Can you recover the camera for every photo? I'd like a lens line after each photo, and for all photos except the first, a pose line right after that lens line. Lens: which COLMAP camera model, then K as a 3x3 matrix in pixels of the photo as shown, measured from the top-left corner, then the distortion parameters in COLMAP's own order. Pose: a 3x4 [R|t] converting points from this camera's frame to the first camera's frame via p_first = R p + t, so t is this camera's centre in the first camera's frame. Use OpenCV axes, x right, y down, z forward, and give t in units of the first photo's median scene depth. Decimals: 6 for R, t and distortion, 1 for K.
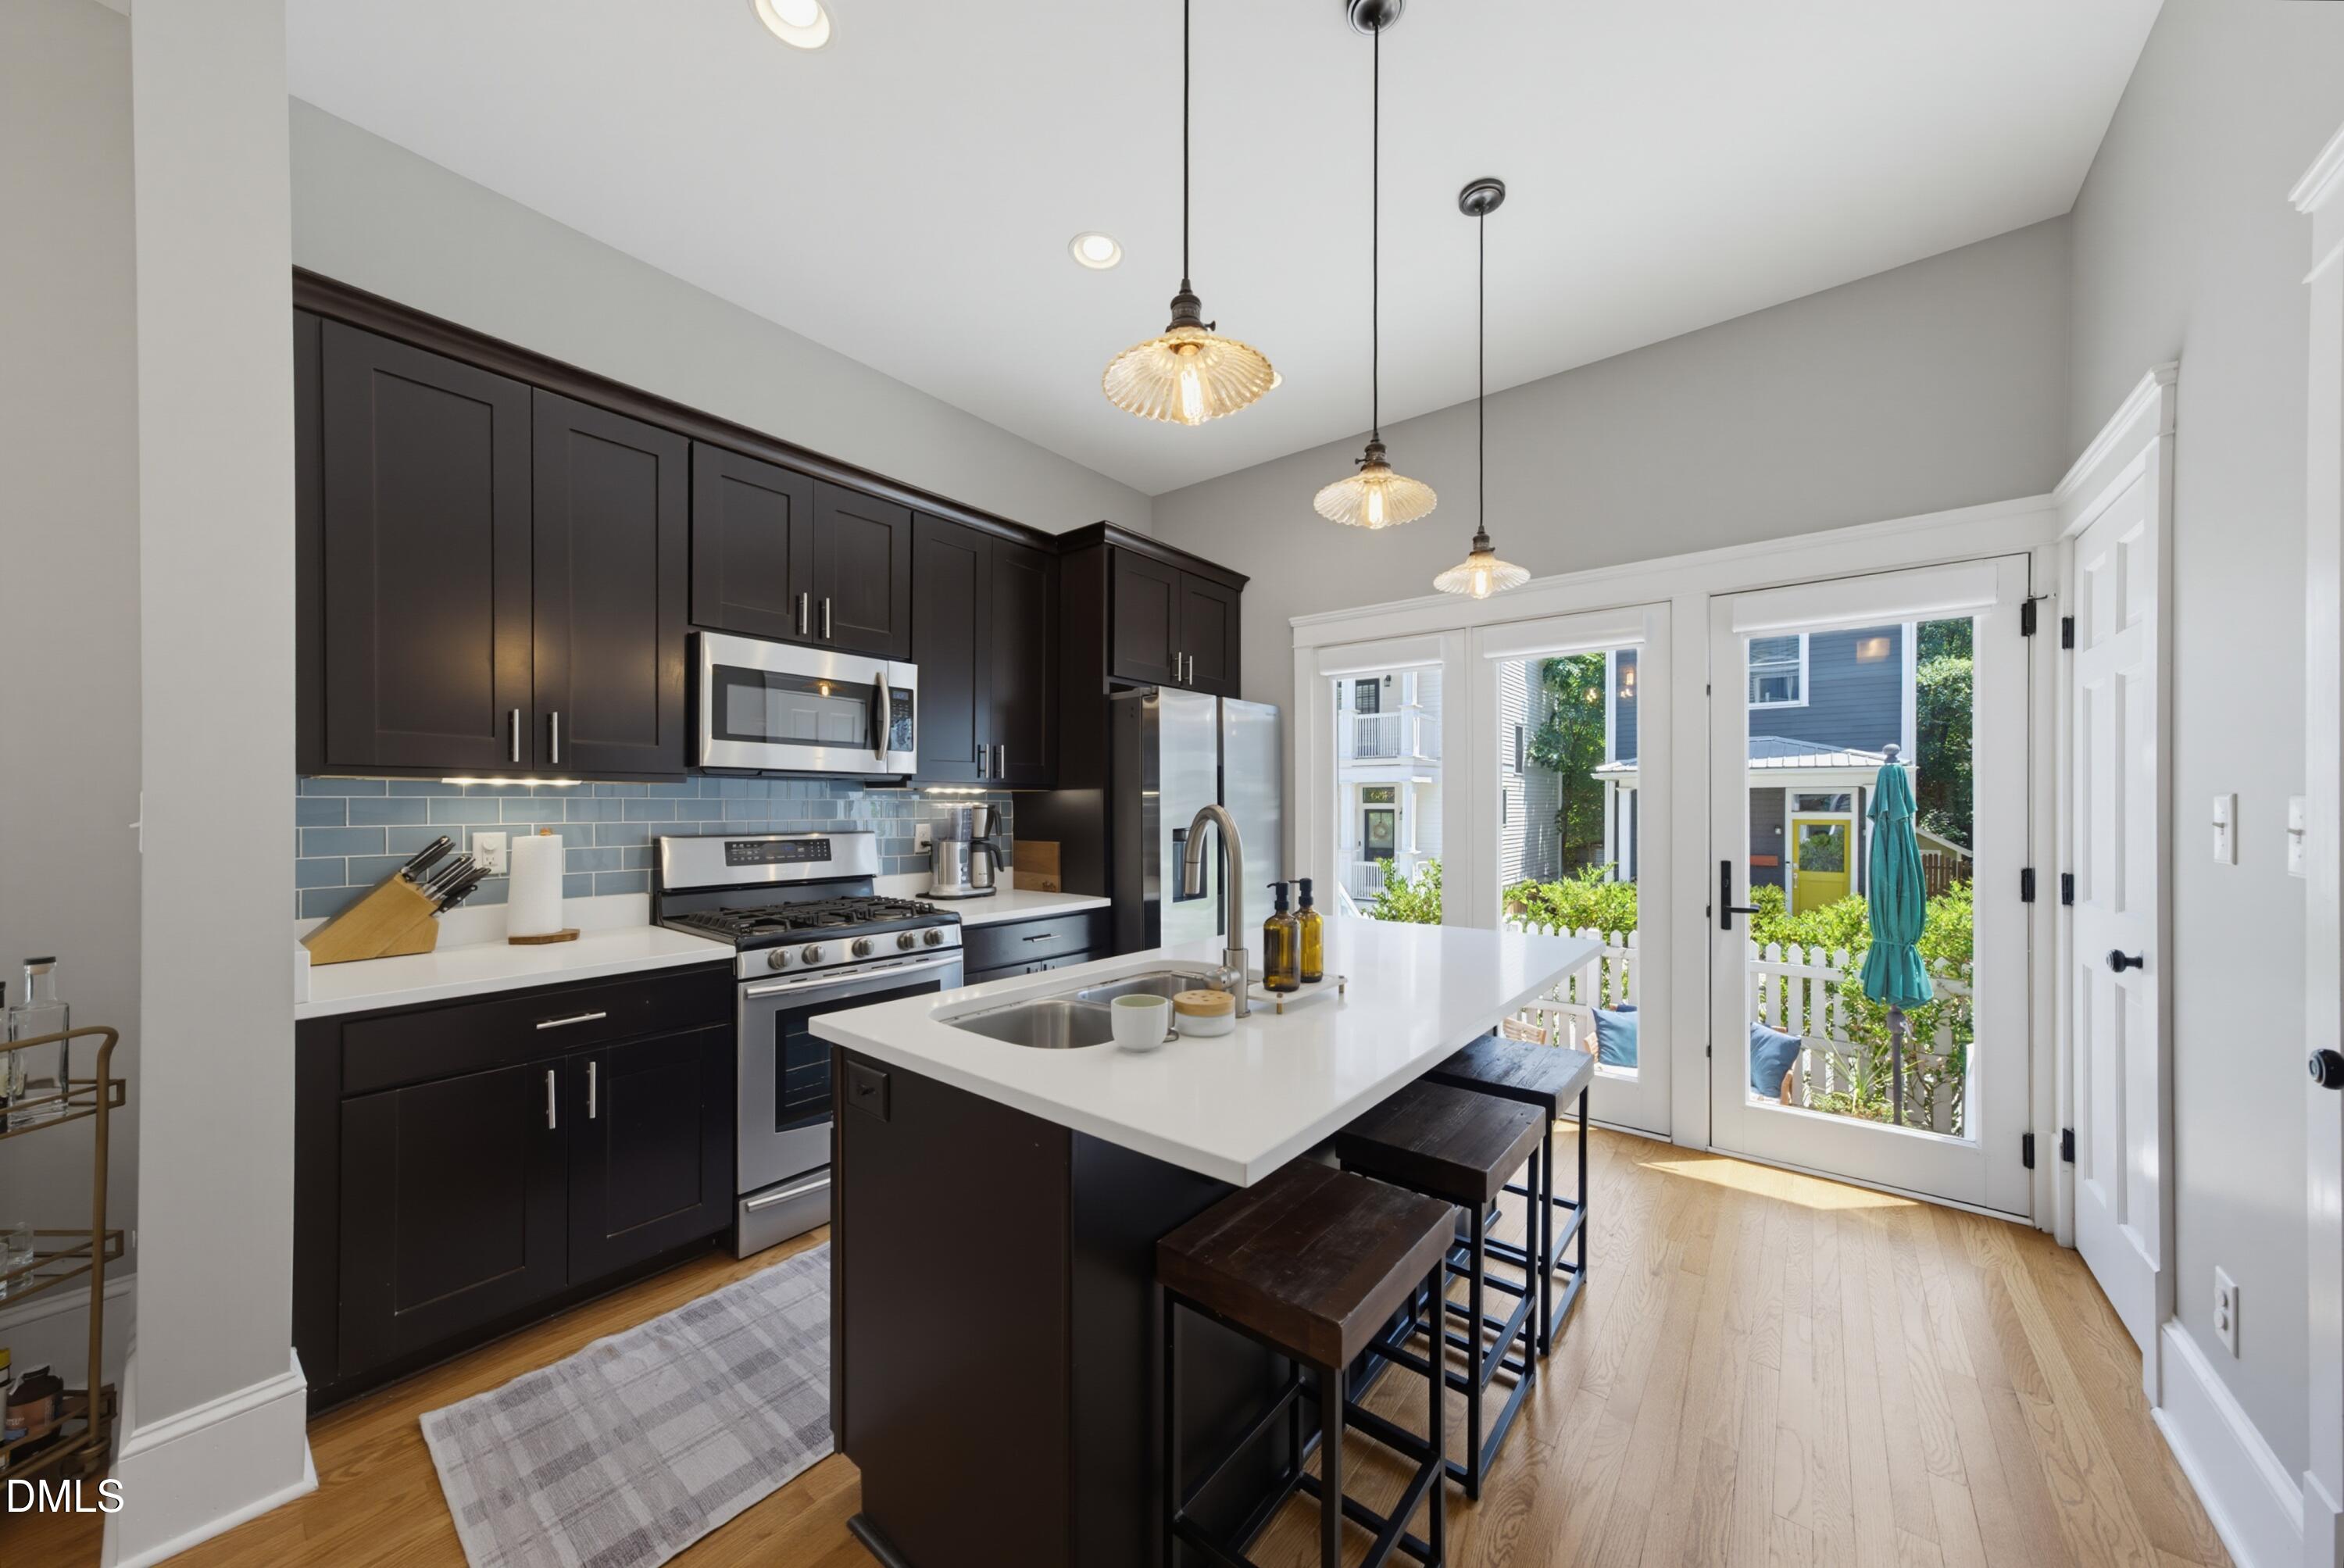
lens RADIAL K [[802.6, 0, 1183.8], [0, 802.6, 800.9], [0, 0, 1]] dist [-0.019770, 0.011683]
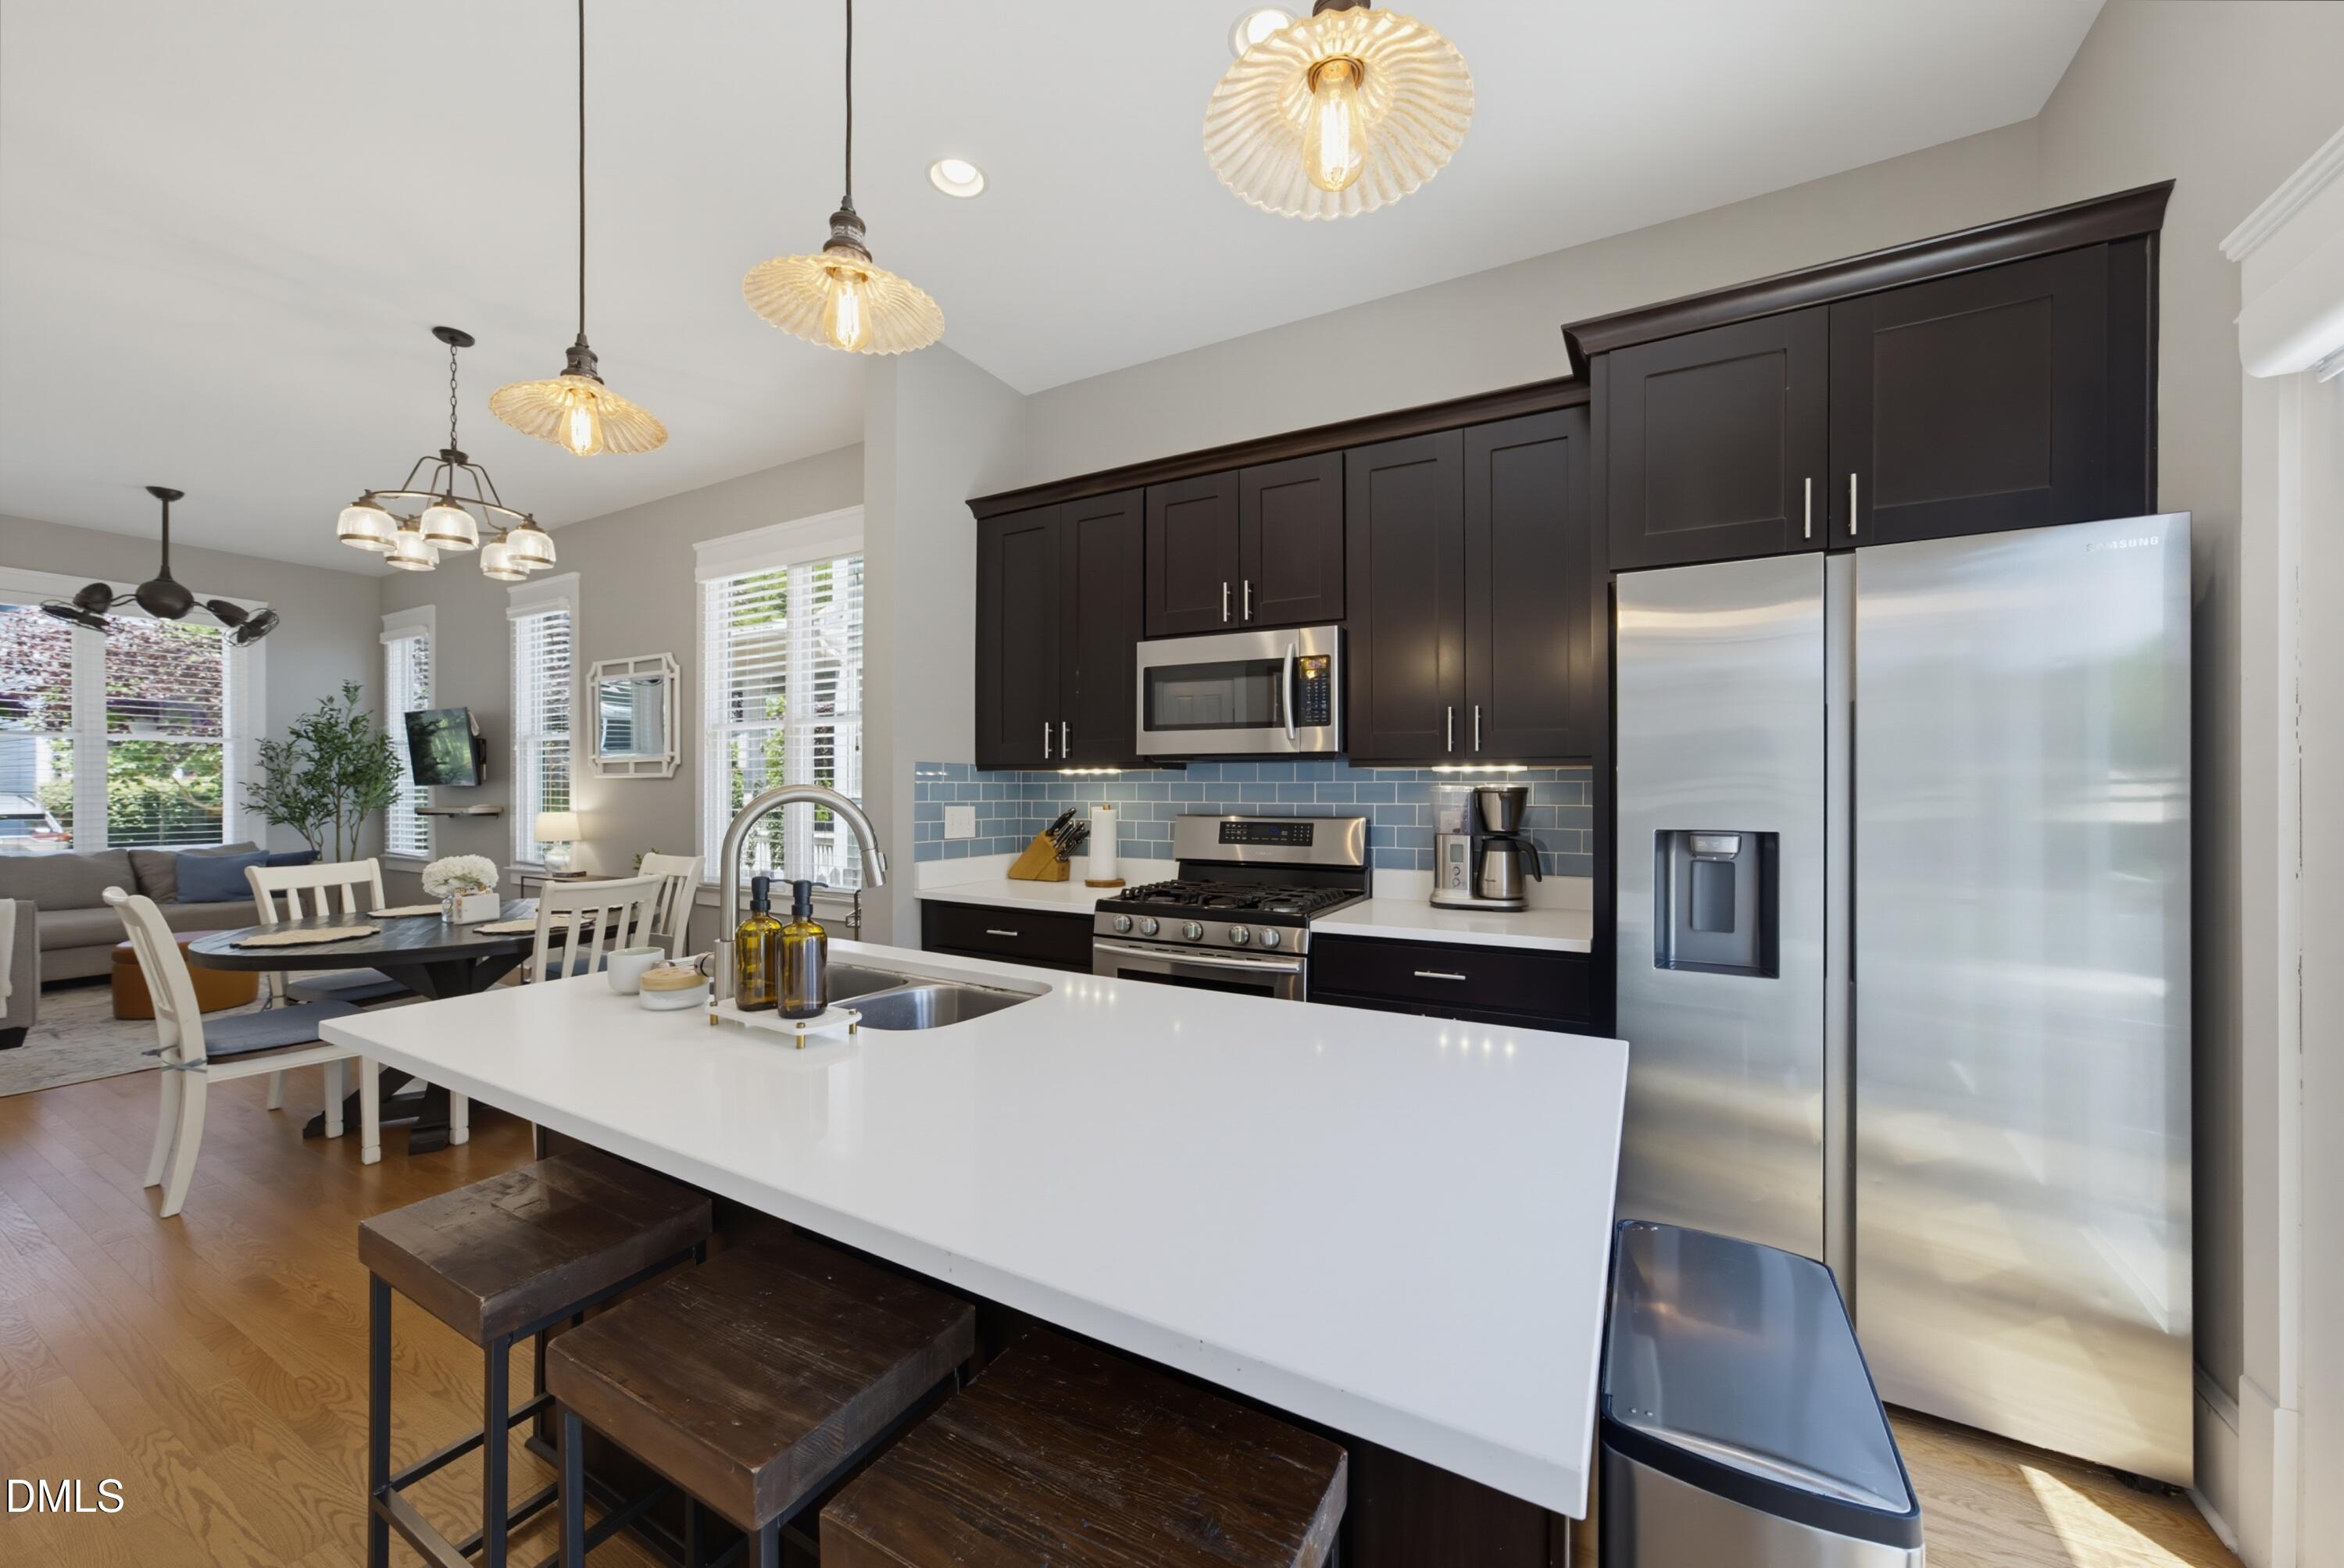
lens RADIAL K [[864.1, 0, 1163.3], [0, 864.1, 789.7], [0, 0, 1]] dist [0.021590, 0.000084]
pose [[0.138353, 0.001077, -0.990382, 0.586069], [0.006525, 0.999977, 0.001999, 0.004557], [0.990362, -0.006739, 0.138342, 0.714276]]
